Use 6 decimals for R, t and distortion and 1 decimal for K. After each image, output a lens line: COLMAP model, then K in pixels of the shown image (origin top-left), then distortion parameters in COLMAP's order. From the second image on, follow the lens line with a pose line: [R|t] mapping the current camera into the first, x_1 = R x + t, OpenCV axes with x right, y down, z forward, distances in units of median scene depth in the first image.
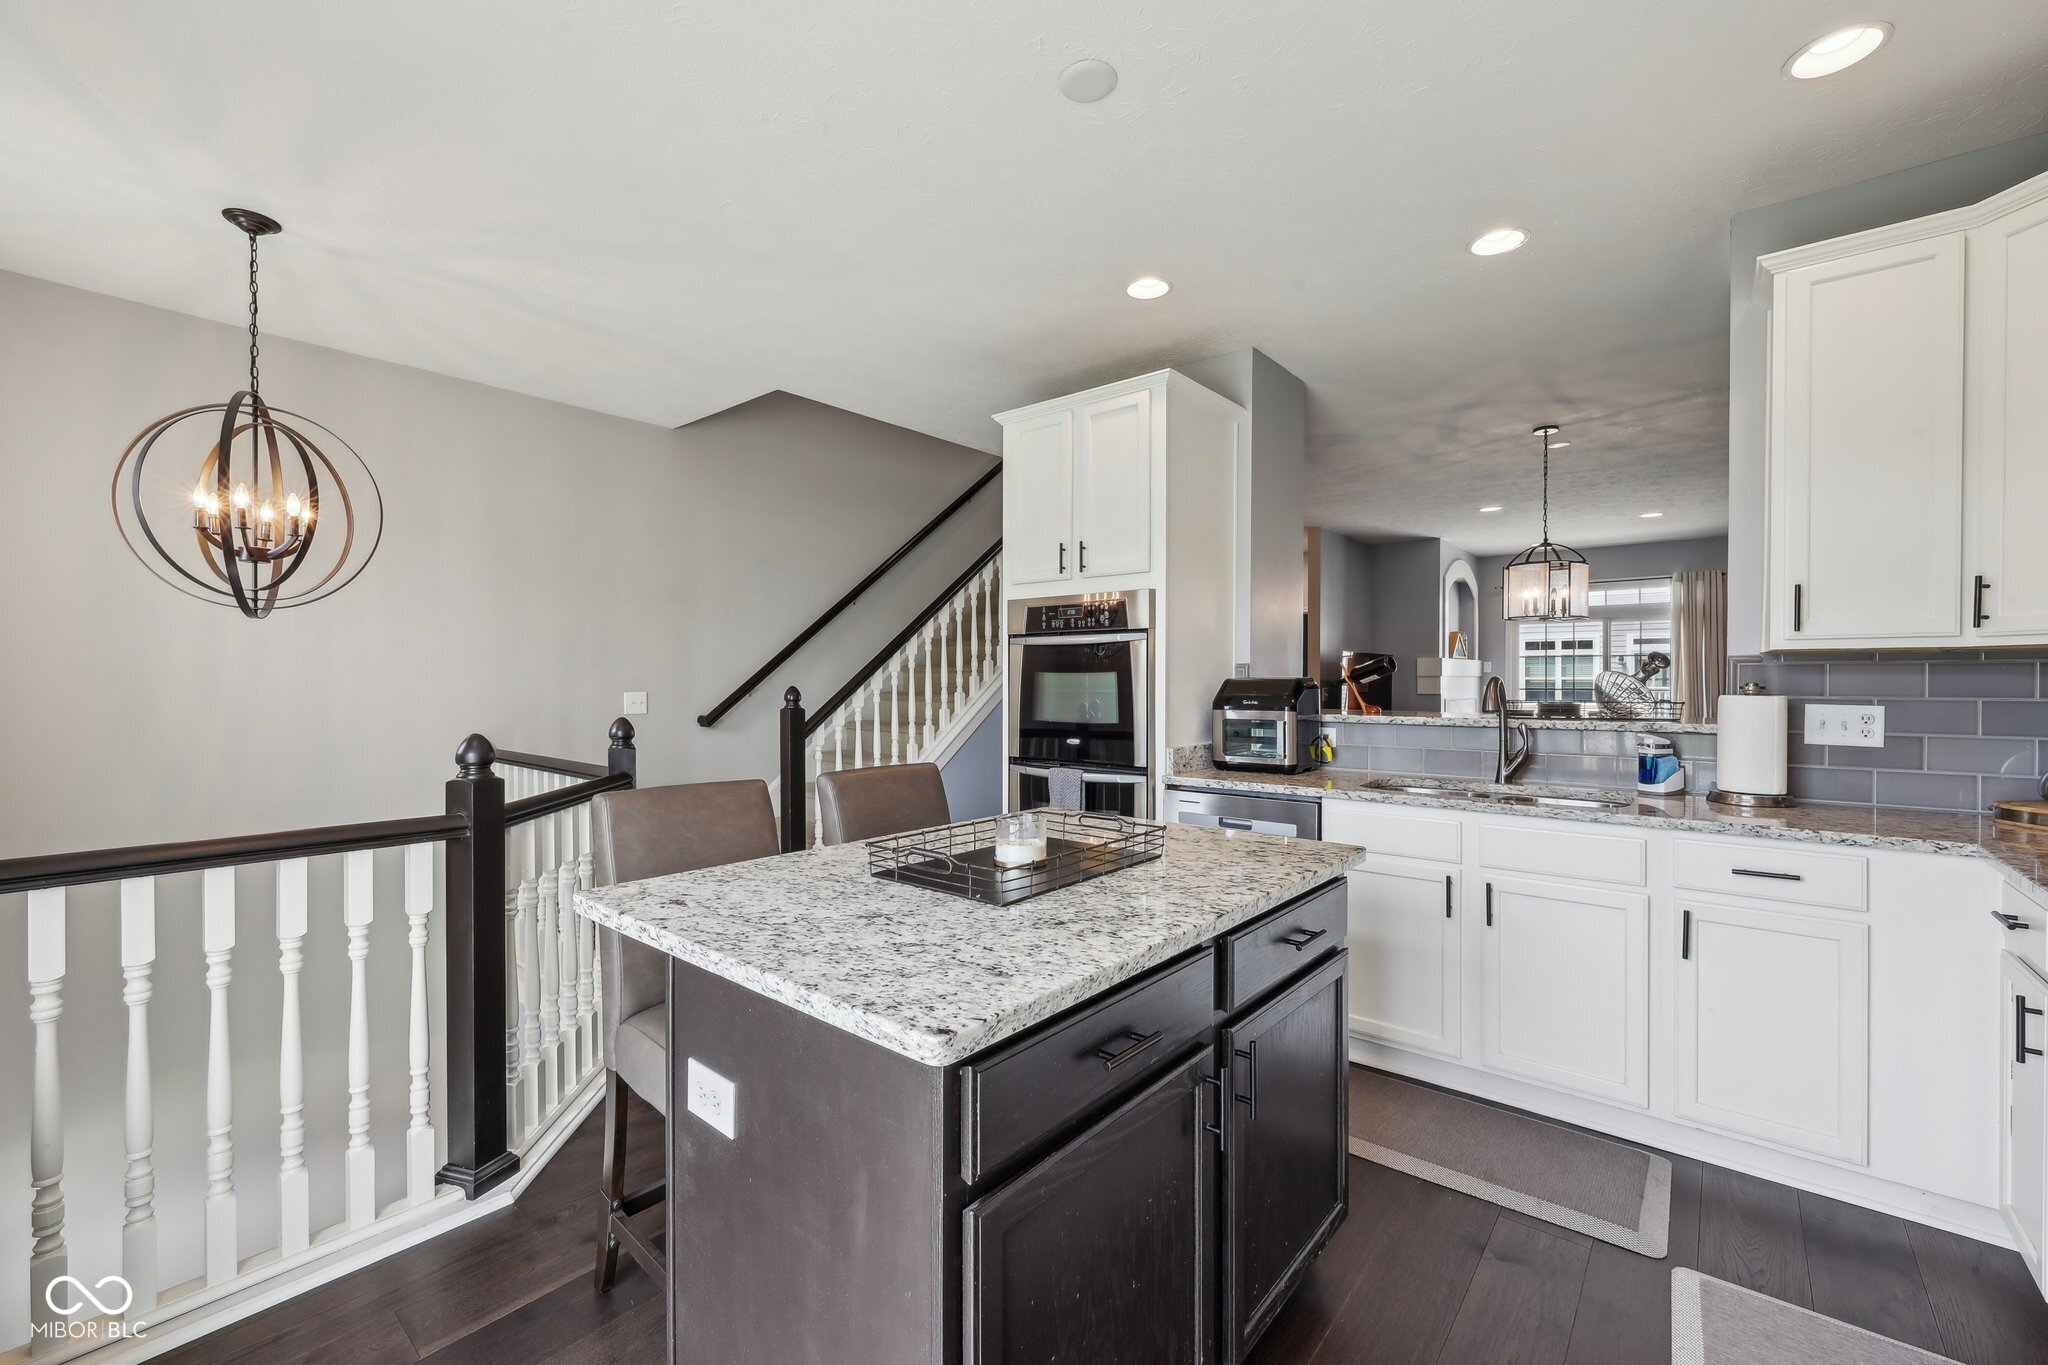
lens RADIAL K [[839.0, 0, 1029.7], [0, 839.0, 675.8], [0, 0, 1]] dist [-0.000323, -0.000145]
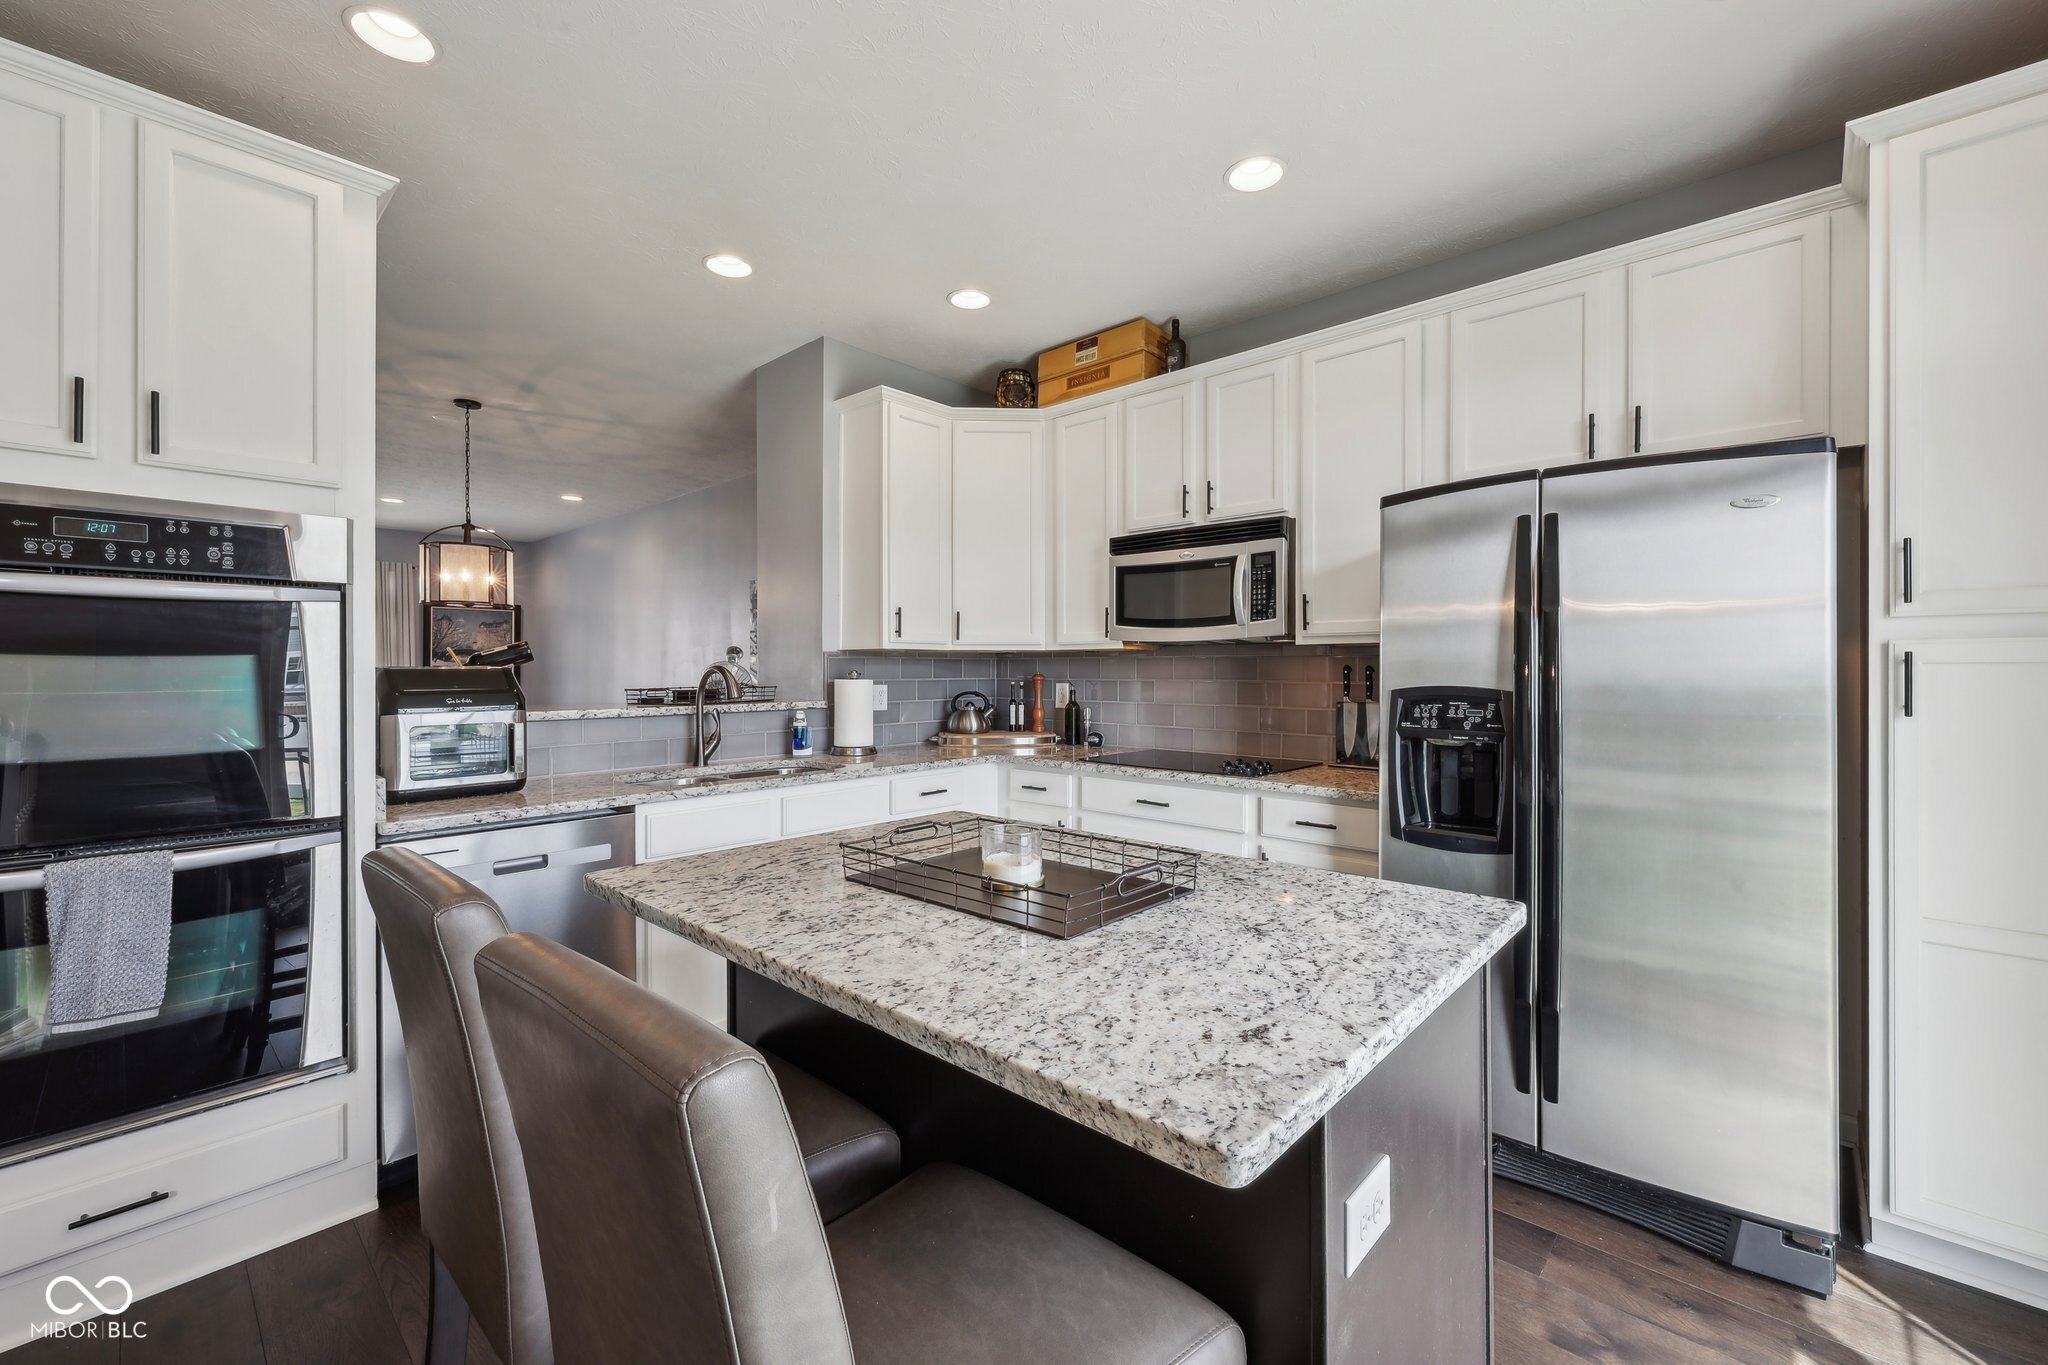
lens RADIAL K [[839.0, 0, 1029.7], [0, 839.0, 675.8], [0, 0, 1]] dist [-0.000323, -0.000145]
pose [[0.040845, -0.008345, 0.999131, -0.985013], [-0.002263, 0.999962, 0.008444, 0.007092], [-0.999163, -0.002606, 0.040825, 1.090395]]
